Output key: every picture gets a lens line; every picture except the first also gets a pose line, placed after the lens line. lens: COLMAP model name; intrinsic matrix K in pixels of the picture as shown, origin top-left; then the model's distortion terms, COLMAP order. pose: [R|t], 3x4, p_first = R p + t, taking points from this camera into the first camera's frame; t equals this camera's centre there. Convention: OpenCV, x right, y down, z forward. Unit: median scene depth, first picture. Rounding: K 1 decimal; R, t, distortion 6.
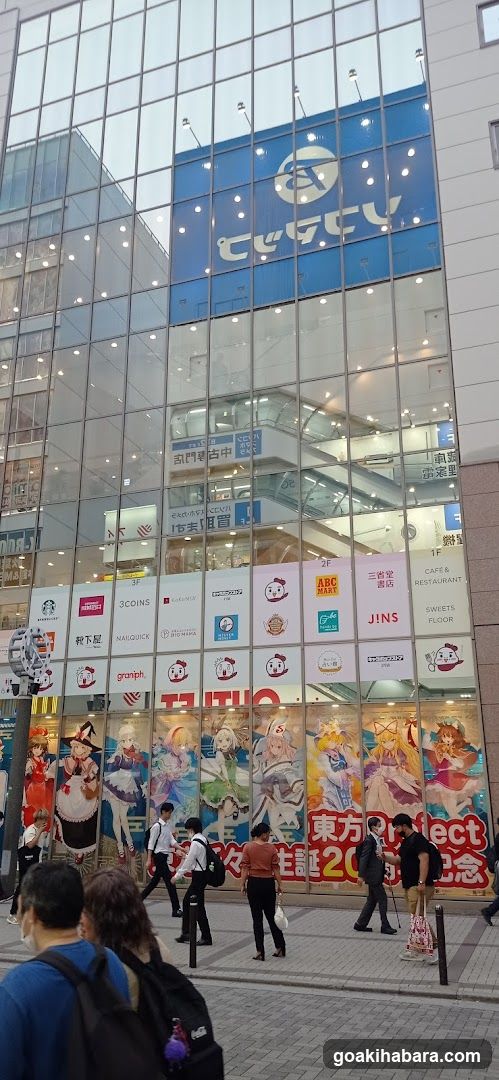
lens RADIAL K [[865.7, 0, 236.6], [0, 865.7, 516.0], [0, 0, 1]] dist [0.113566, -0.010692]
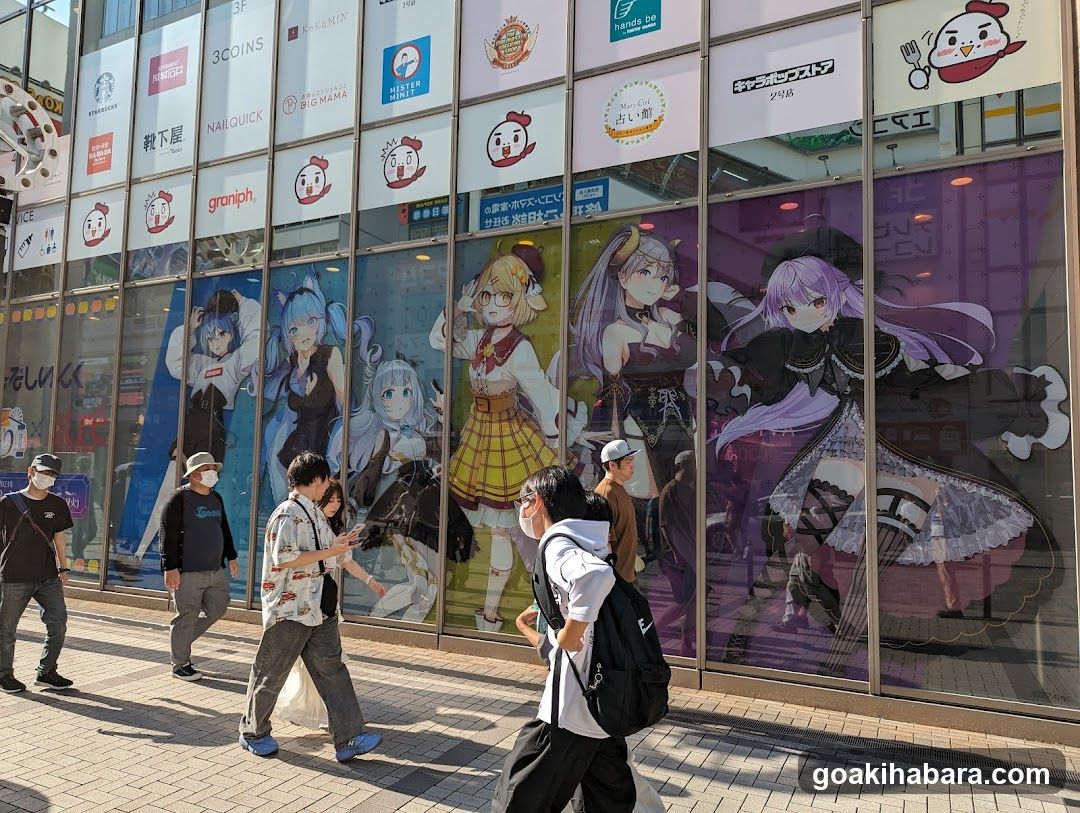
lens RADIAL K [[775.9, 0, 534.5], [0, 775.9, 420.6], [0, 0, 1]] dist [0.064851, -0.069097]
pose [[0.992438, 0.004277, -0.122670, 0.101484], [0.027272, 0.966728, 0.254349, 0.202109], [0.119677, -0.255771, 0.959301, 0.592903]]
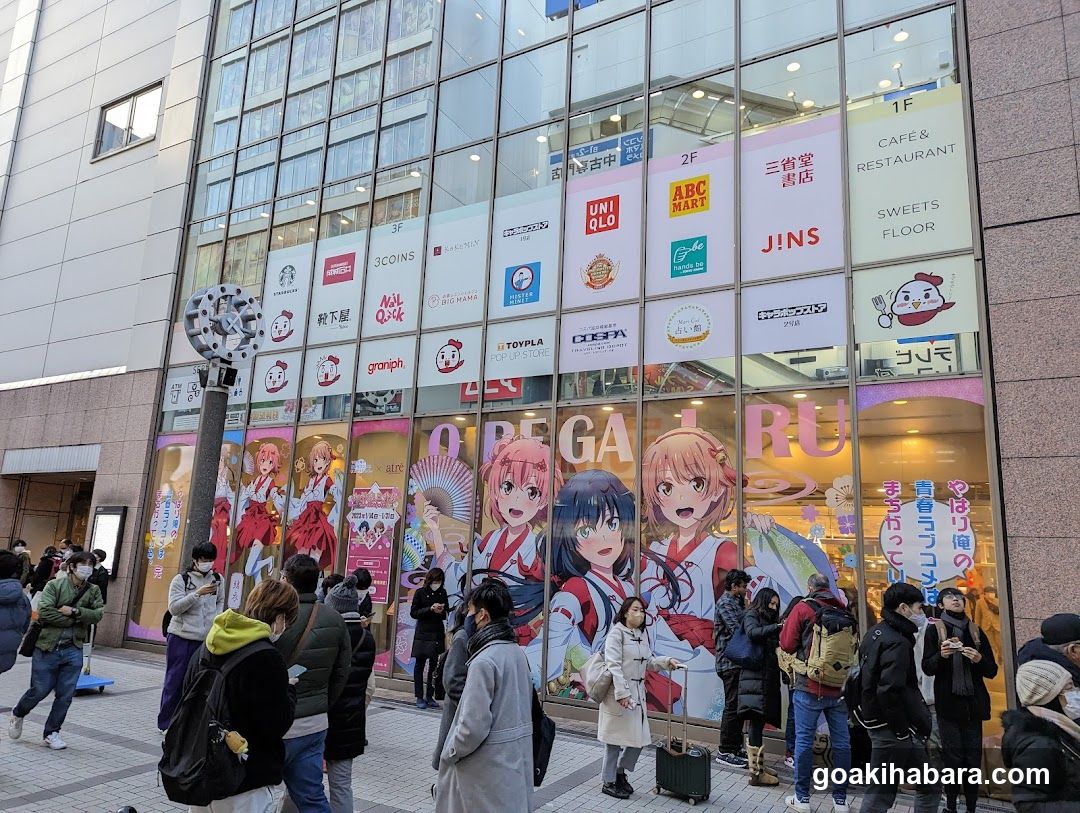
lens RADIAL K [[775.9, 0, 521.9], [0, 775.9, 403.7], [0, 0, 1]] dist [0.064851, -0.069097]
pose [[0.982924, 0.000106, -0.184013, 0.089463], [0.023759, 0.991556, 0.127482, 0.144239], [0.182473, -0.129677, 0.974622, 0.460522]]
